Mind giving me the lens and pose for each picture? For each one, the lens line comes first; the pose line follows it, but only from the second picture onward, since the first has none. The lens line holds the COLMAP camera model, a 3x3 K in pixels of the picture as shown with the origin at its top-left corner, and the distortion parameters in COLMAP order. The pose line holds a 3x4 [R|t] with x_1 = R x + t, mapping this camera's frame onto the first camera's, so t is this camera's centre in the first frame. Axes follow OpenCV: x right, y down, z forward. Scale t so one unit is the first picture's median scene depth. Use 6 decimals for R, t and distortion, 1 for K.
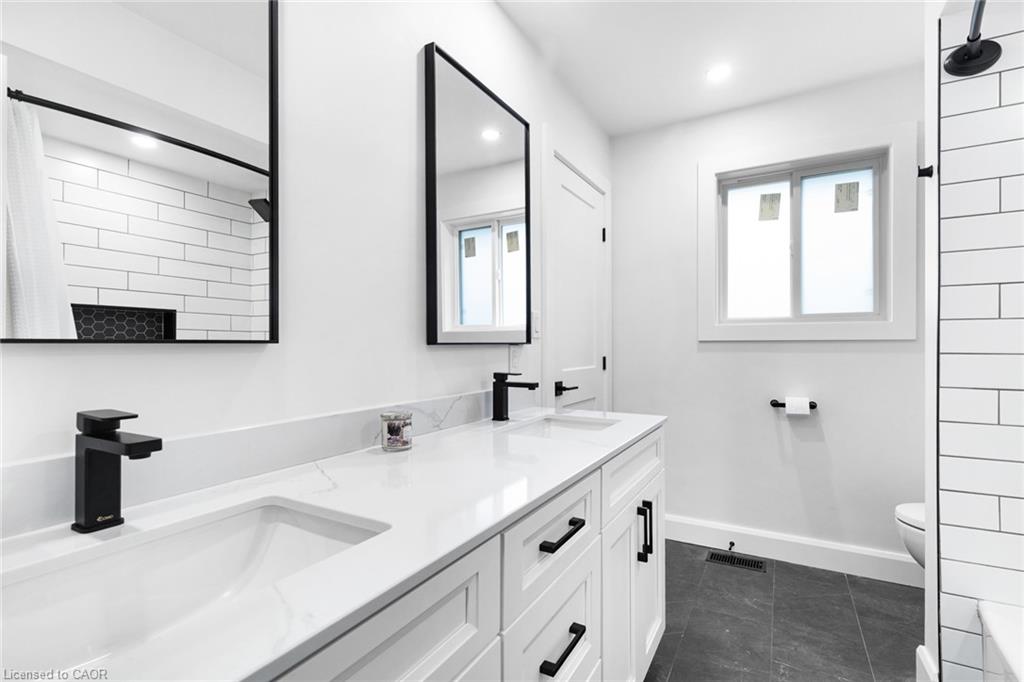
lens RADIAL K [[469.4, 0, 517.7], [0, 469.4, 341.7], [0, 0, 1]] dist [0.013623, -0.002942]
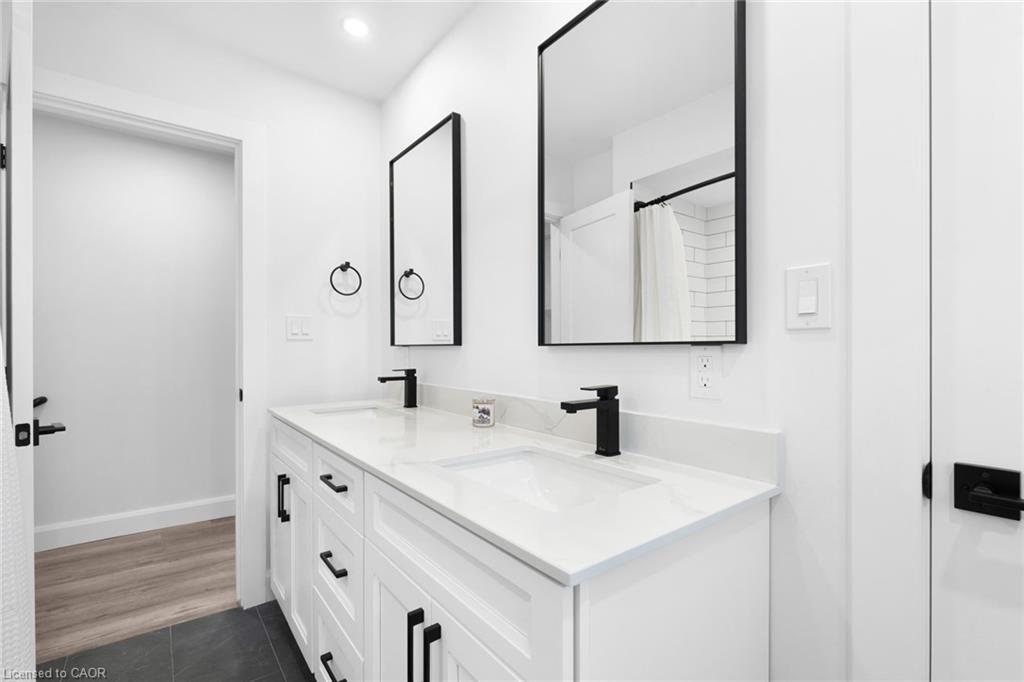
lens RADIAL K [[469.4, 0, 517.8], [0, 469.4, 348.8], [0, 0, 1]] dist [0.013623, -0.002942]
pose [[-0.393070, 0.005636, -0.919491, 0.784353], [0.011276, 0.999936, 0.001309, 0.011979], [0.919440, -0.009854, -0.393108, 1.387815]]
